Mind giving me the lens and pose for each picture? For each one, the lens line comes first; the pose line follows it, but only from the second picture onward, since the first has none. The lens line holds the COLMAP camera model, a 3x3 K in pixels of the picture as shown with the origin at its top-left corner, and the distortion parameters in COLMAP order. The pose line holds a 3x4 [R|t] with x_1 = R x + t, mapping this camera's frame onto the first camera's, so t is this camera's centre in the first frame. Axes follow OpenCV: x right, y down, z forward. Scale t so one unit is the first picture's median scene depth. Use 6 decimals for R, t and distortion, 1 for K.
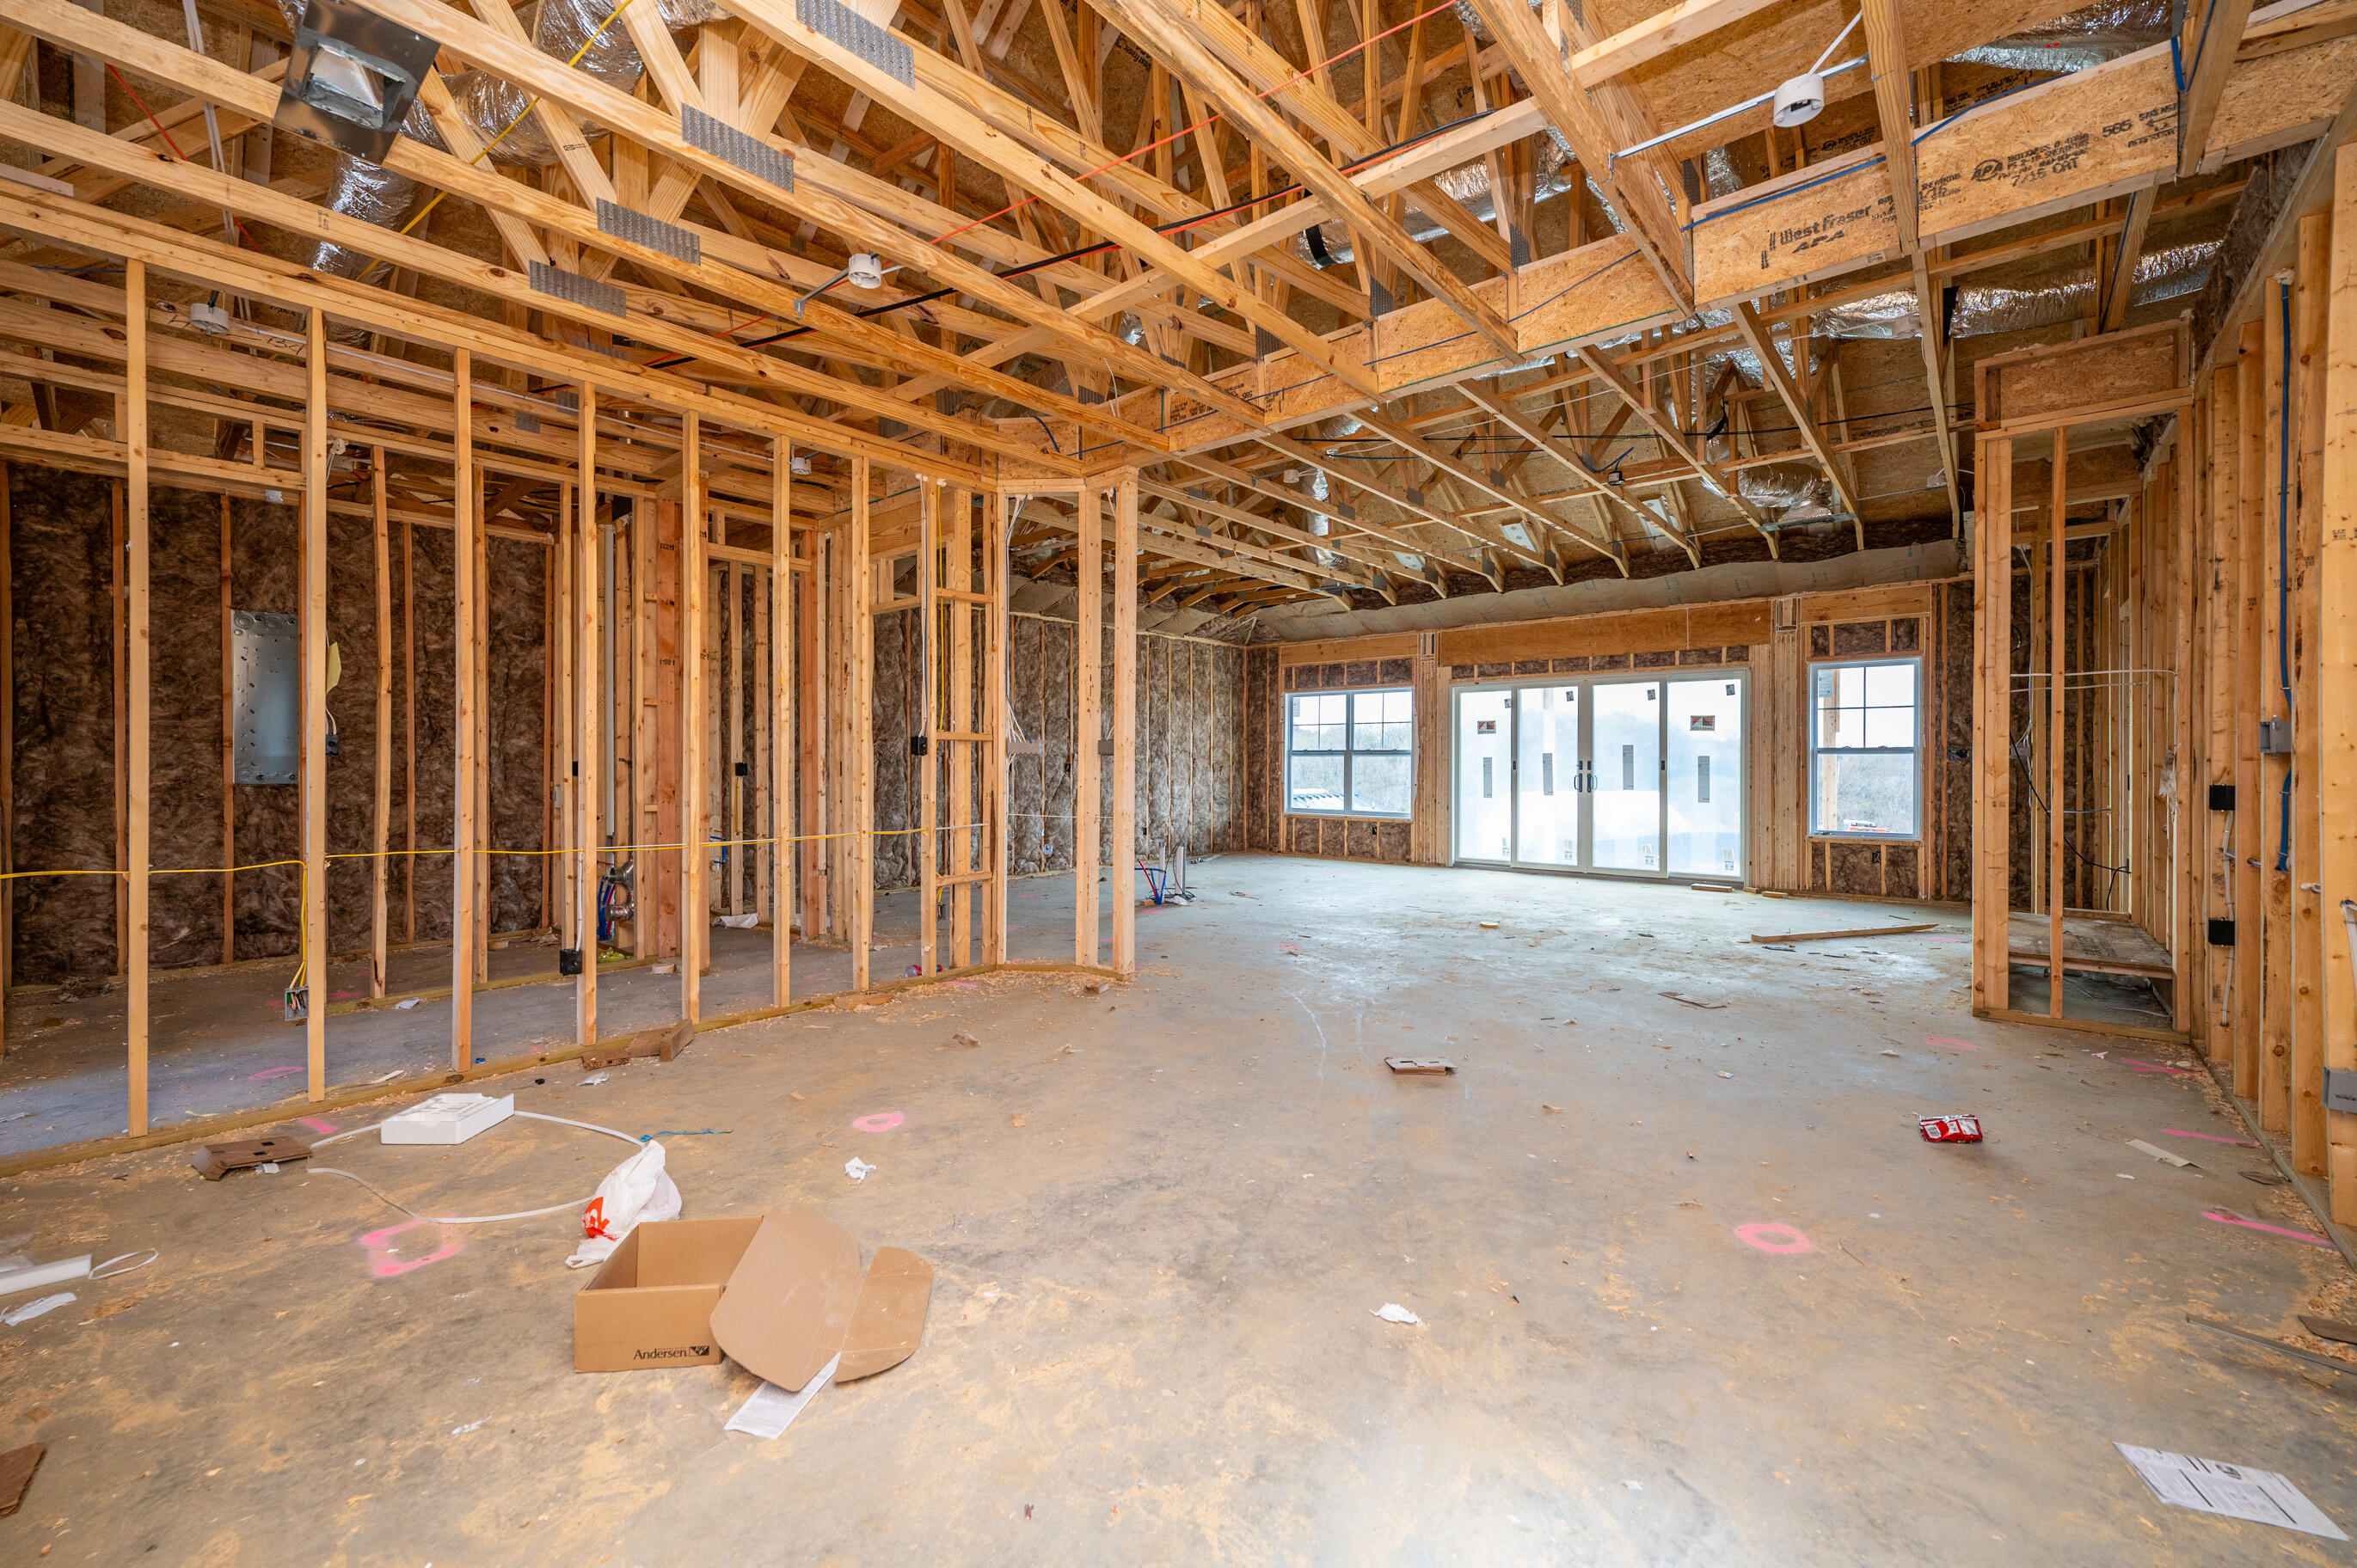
lens RADIAL K [[937.0, 0, 1151.8], [0, 937.0, 772.6], [0, 0, 1]] dist [-0.000434, -0.000222]
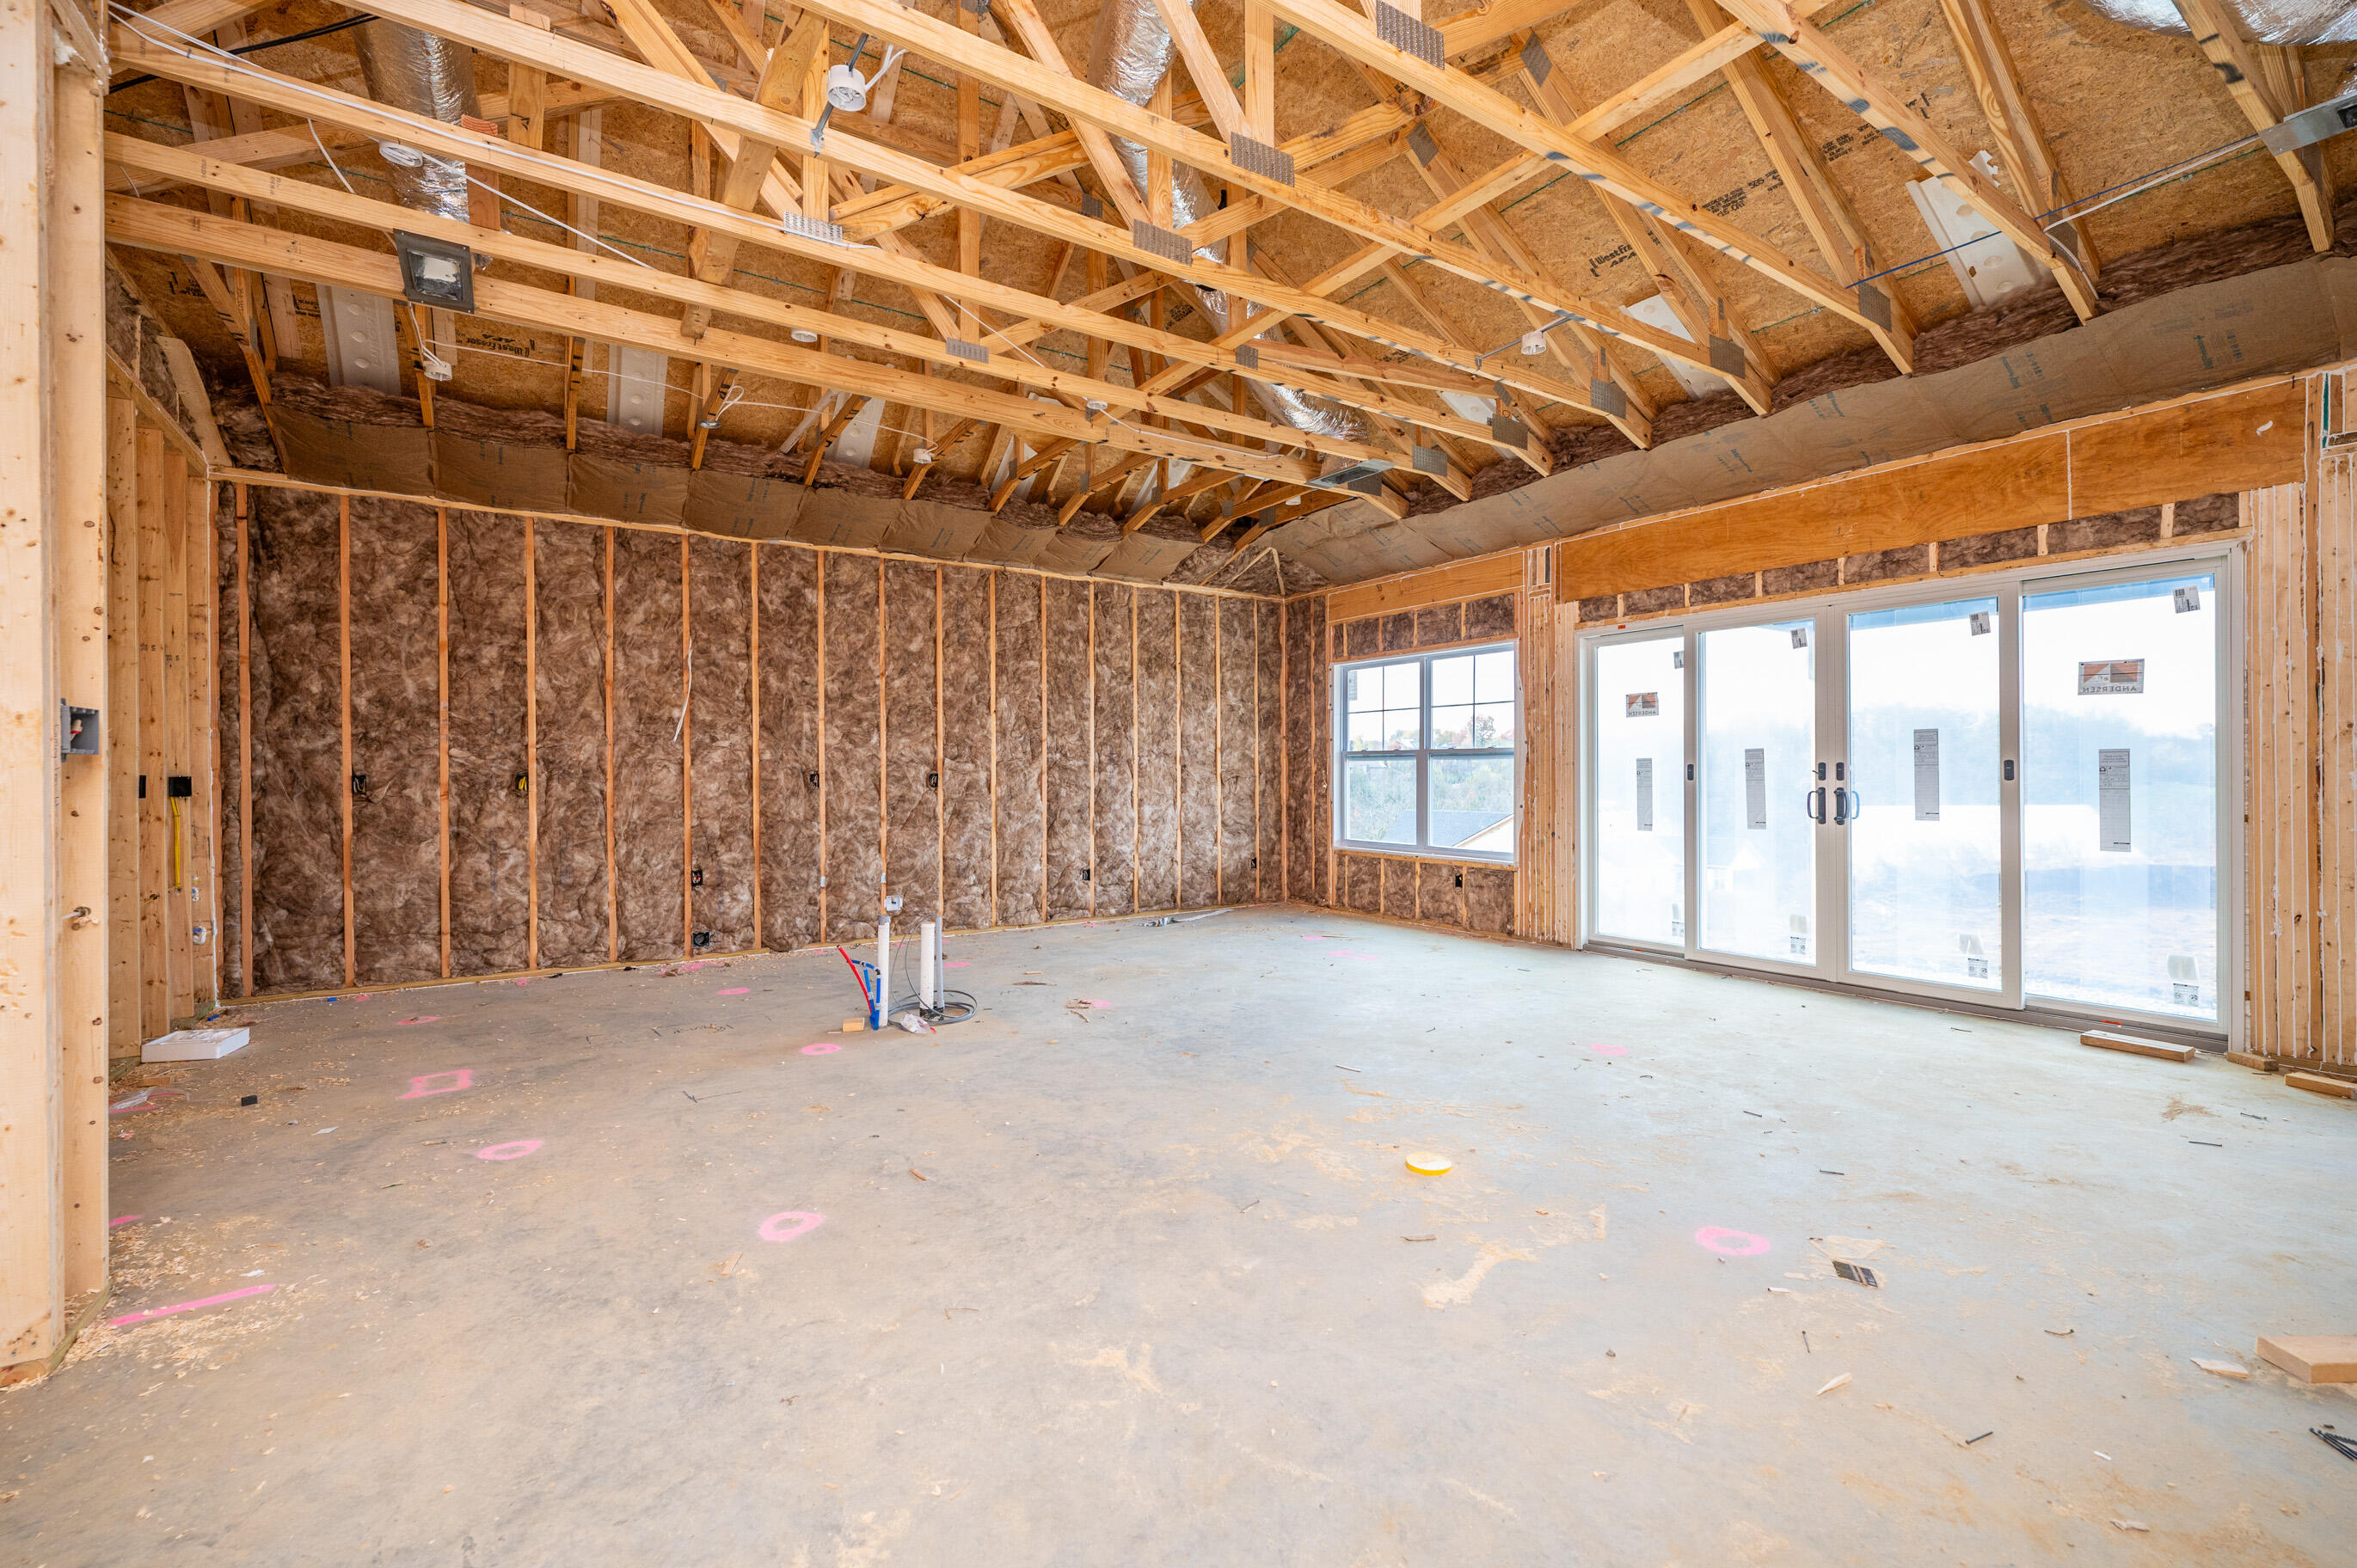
lens RADIAL K [[972.8, 0, 1135.9], [0, 972.8, 777.1], [0, 0, 1]] dist [0.001355, -0.000064]
pose [[0.963313, -0.005769, -0.268318, 0.227828], [0.004241, 0.999971, -0.006275, -0.002704], [0.268346, 0.004906, 0.963310, 0.367745]]
